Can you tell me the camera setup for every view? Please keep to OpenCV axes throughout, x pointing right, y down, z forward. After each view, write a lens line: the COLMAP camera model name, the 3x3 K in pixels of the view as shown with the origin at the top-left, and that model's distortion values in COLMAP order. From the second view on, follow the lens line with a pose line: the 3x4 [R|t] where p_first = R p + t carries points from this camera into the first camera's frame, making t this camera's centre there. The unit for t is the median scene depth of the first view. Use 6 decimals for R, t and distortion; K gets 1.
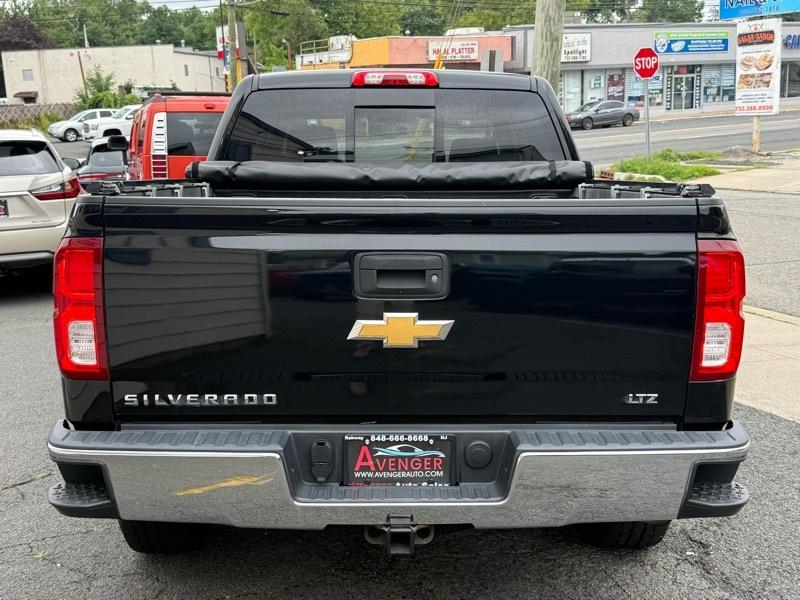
lens RADIAL K [[969.9, 0, 400.0], [0, 969.9, 300.0], [0, 0, 1]] dist [0.165111, -0.334957]
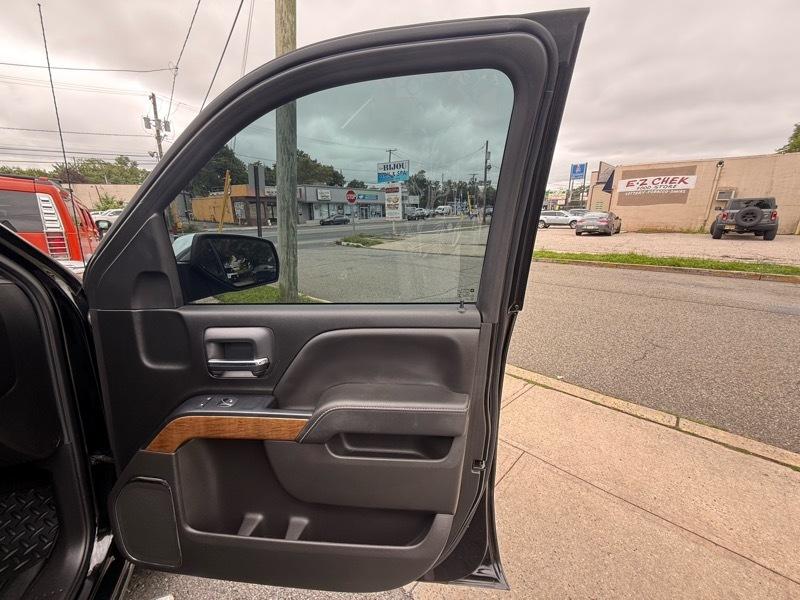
lens RADIAL K [[317.6, 0, 400.0], [0, 317.6, 300.0], [0, 0, 1]] dist [0.000859, 0.000082]
pose [[0.925275, -0.067897, 0.373170, 0.088872], [0.047186, 0.996810, 0.064370, -0.055255], [-0.376351, -0.041951, 0.925527, 0.378629]]
